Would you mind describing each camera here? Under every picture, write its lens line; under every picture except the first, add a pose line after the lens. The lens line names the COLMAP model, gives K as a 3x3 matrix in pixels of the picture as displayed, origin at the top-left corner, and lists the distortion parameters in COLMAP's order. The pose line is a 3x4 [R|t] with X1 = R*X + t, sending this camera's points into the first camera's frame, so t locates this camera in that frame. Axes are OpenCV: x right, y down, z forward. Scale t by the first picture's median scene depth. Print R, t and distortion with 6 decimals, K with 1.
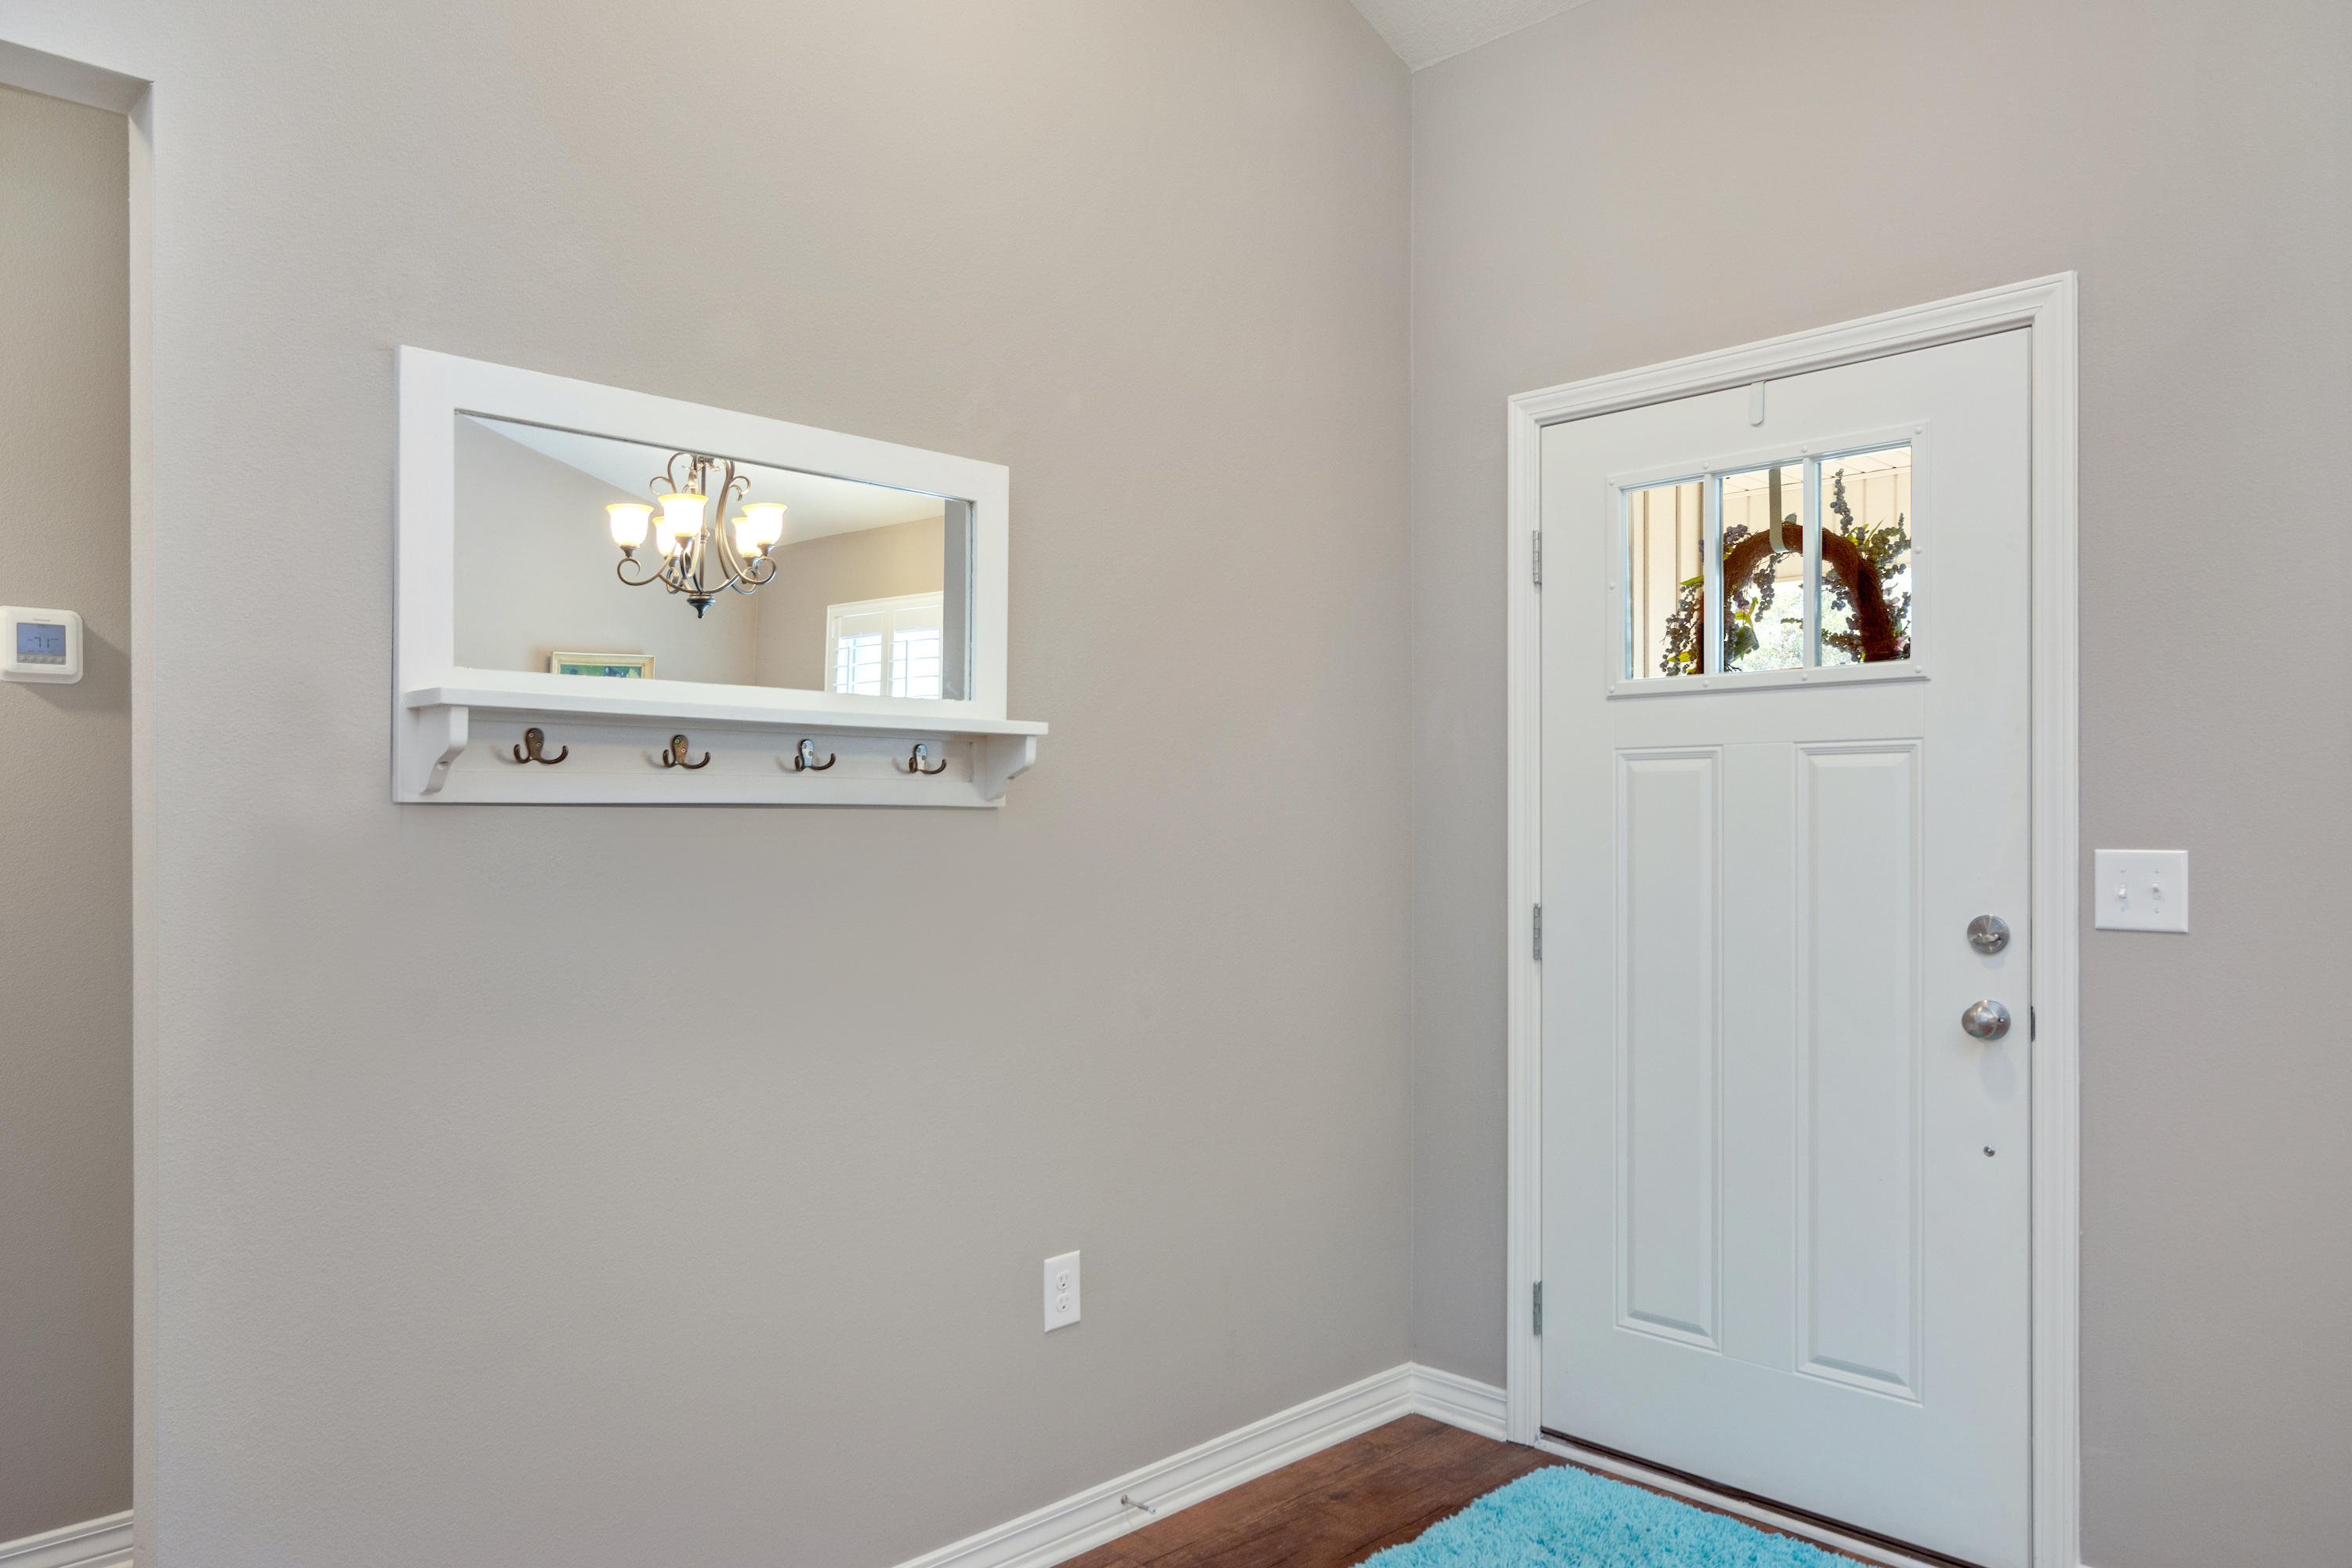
lens RADIAL K [[1542.5, 0, 1174.7], [0, 1542.5, 820.7], [0, 0, 1]] dist [-0.004133, 0.002507]
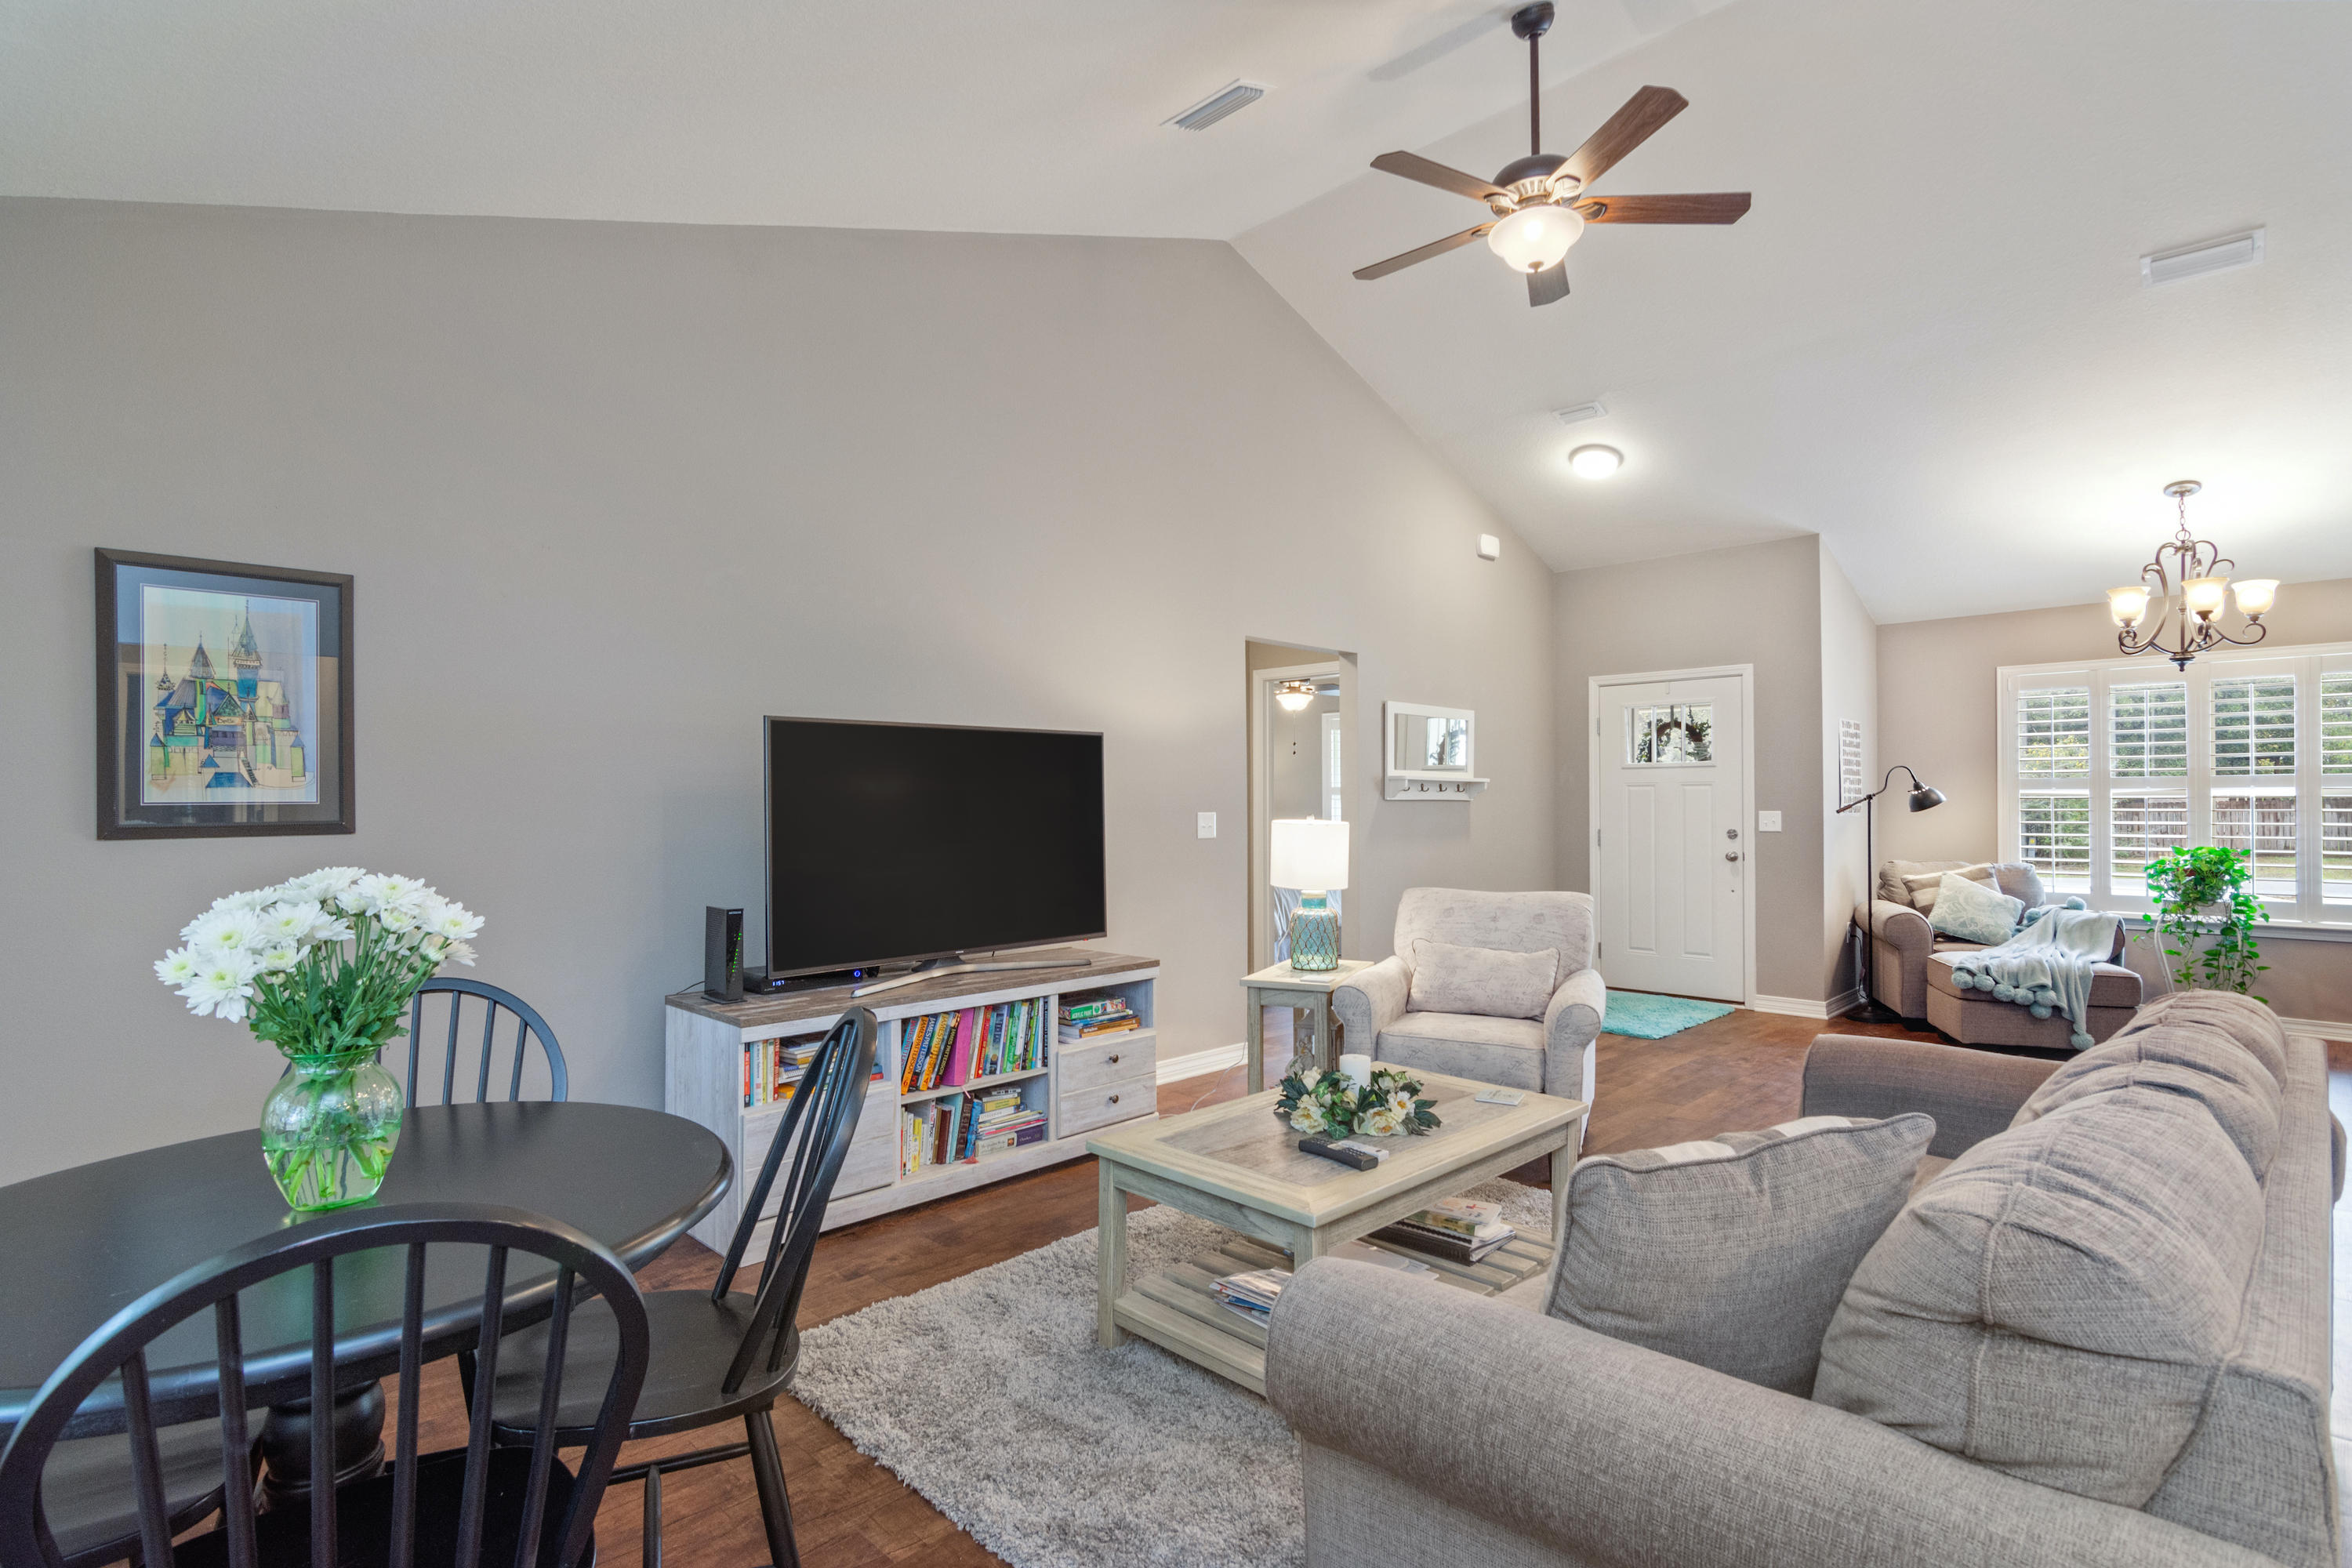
lens RADIAL K [[1147.8, 0, 1163.6], [0, 1147.8, 787.0], [0, 0, 1]] dist [-0.000397, 0.002215]
pose [[0.999940, 0.000359, 0.010977, -0.919233], [-0.000165, 0.999845, -0.017592, 0.007964], [-0.010981, 0.017589, 0.999785, -1.844133]]
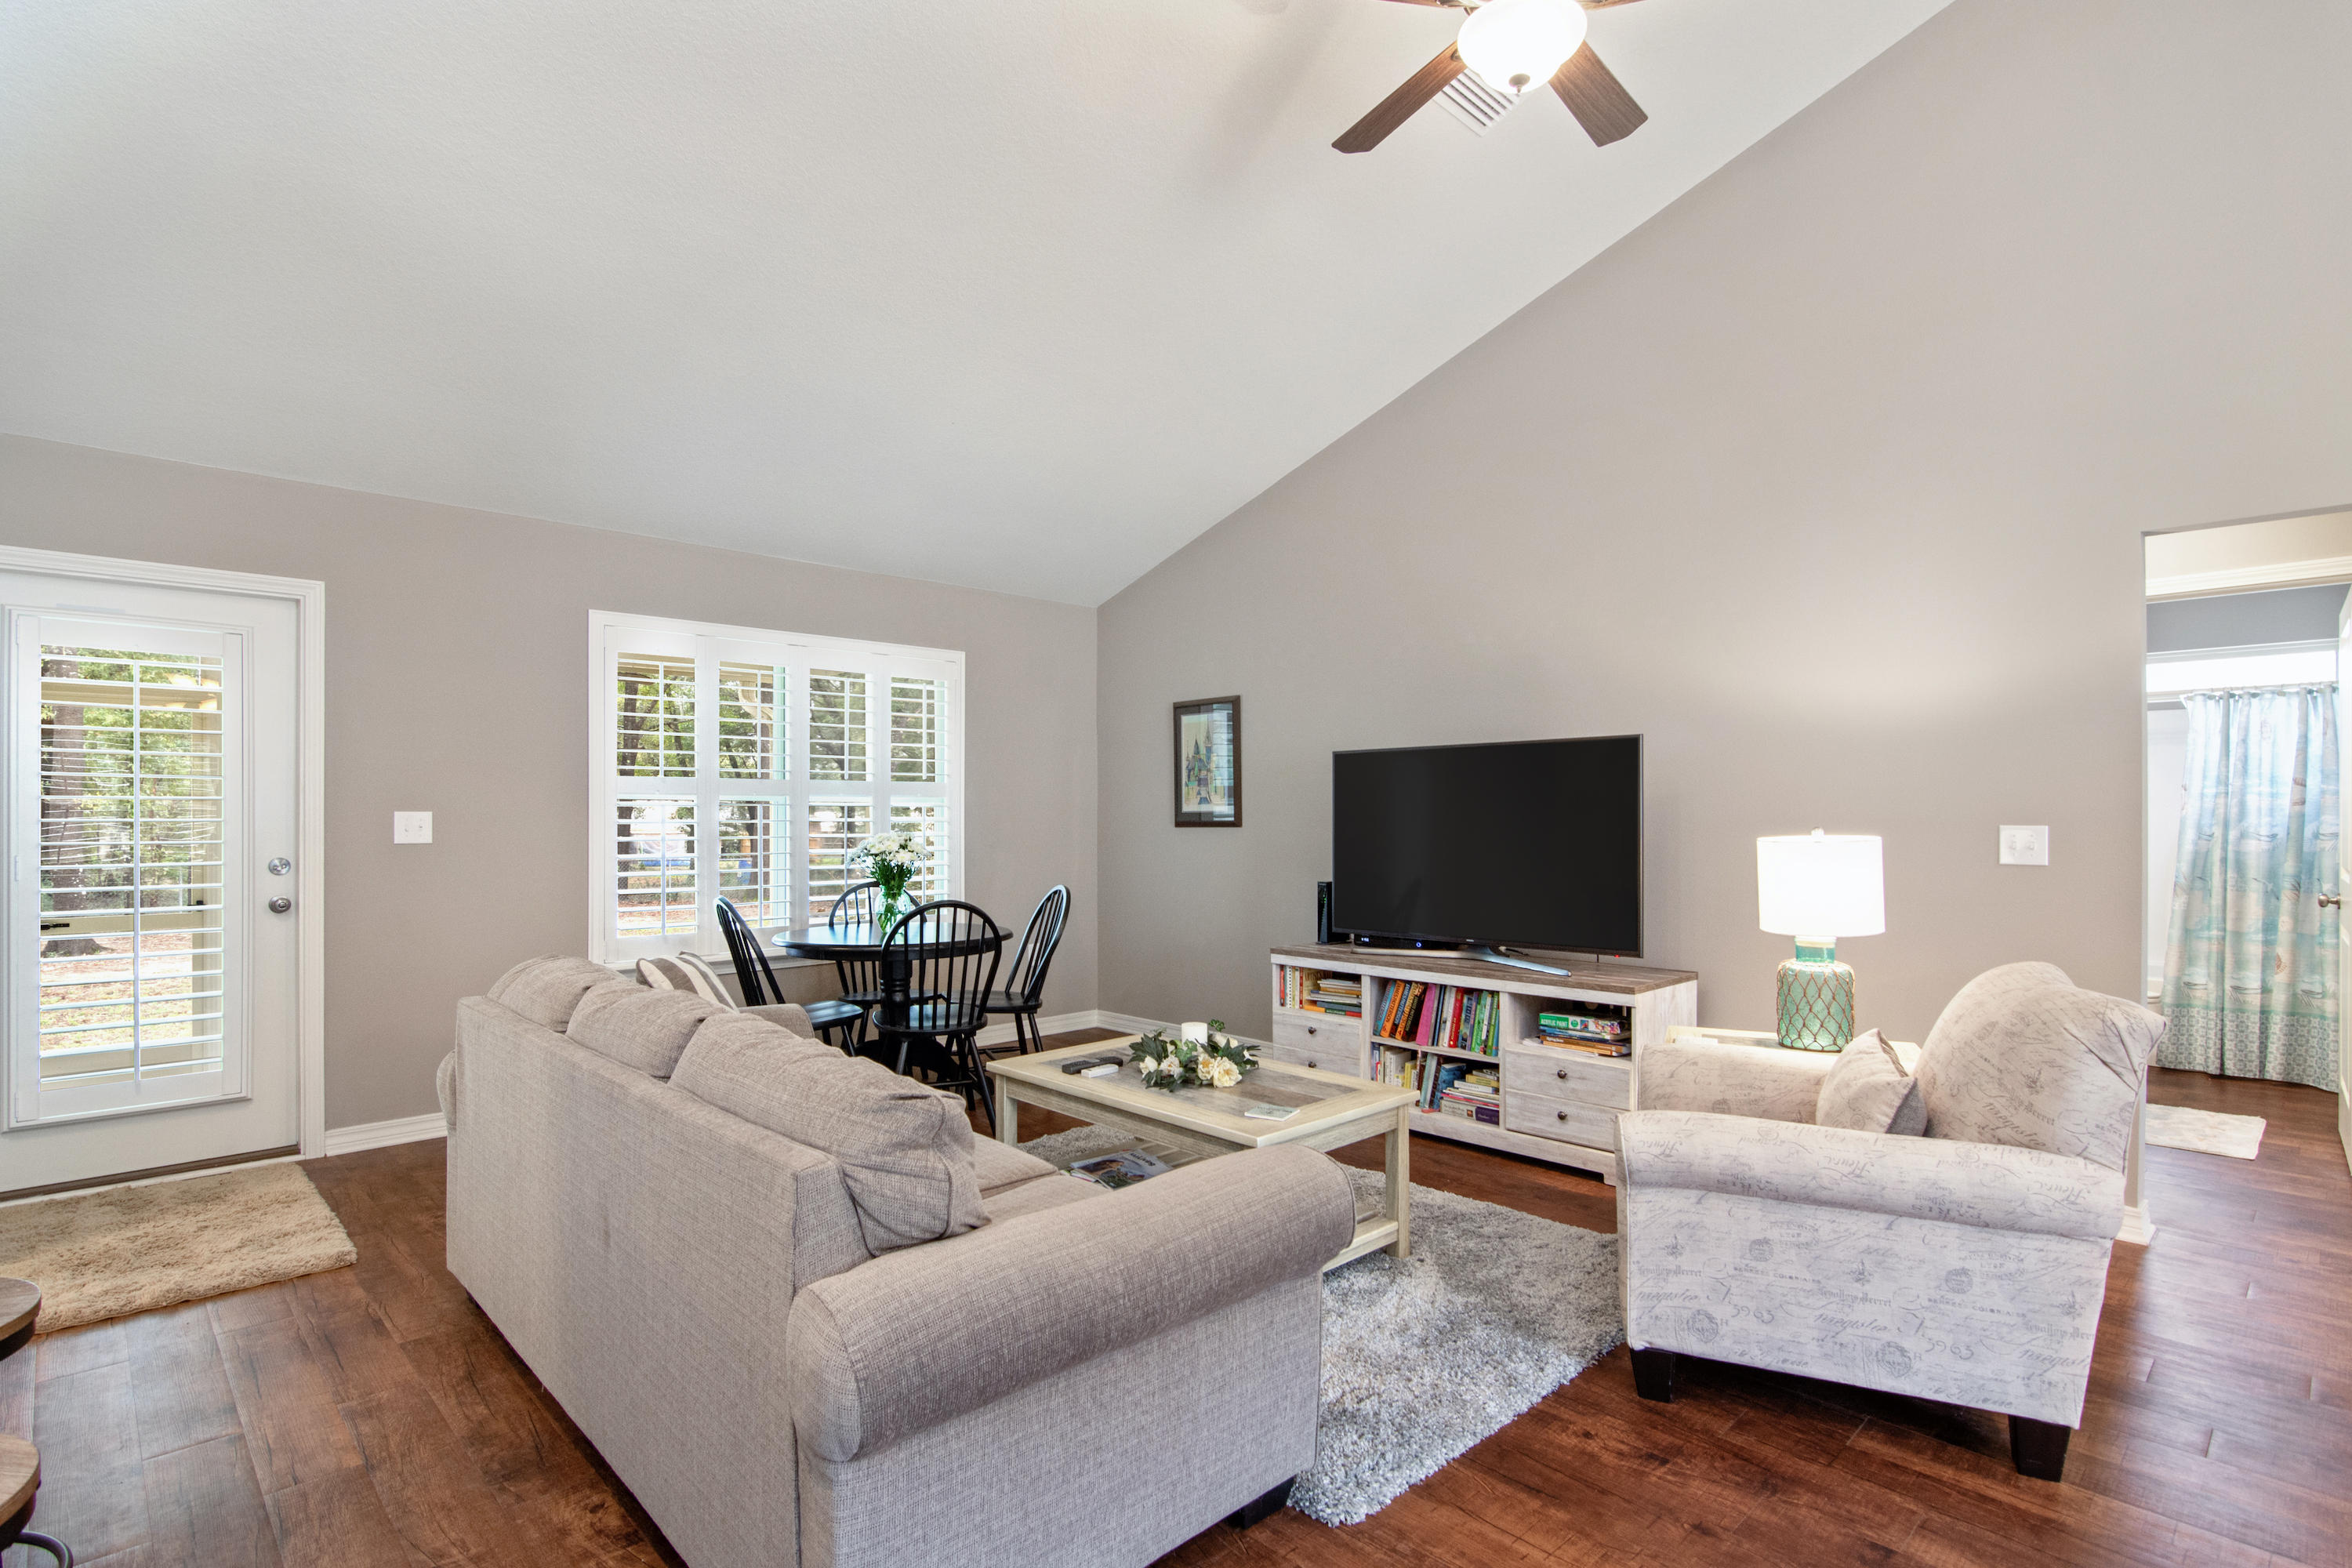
lens RADIAL K [[1147.8, 0, 1191.6], [0, 1147.8, 816.8], [0, 0, 1]] dist [-0.000397, 0.002215]
pose [[-0.001391, 0.003616, -0.999992, 0.643599], [-0.005304, 0.999979, 0.003623, 0.006634], [0.999985, 0.005309, -0.001372, -0.695248]]
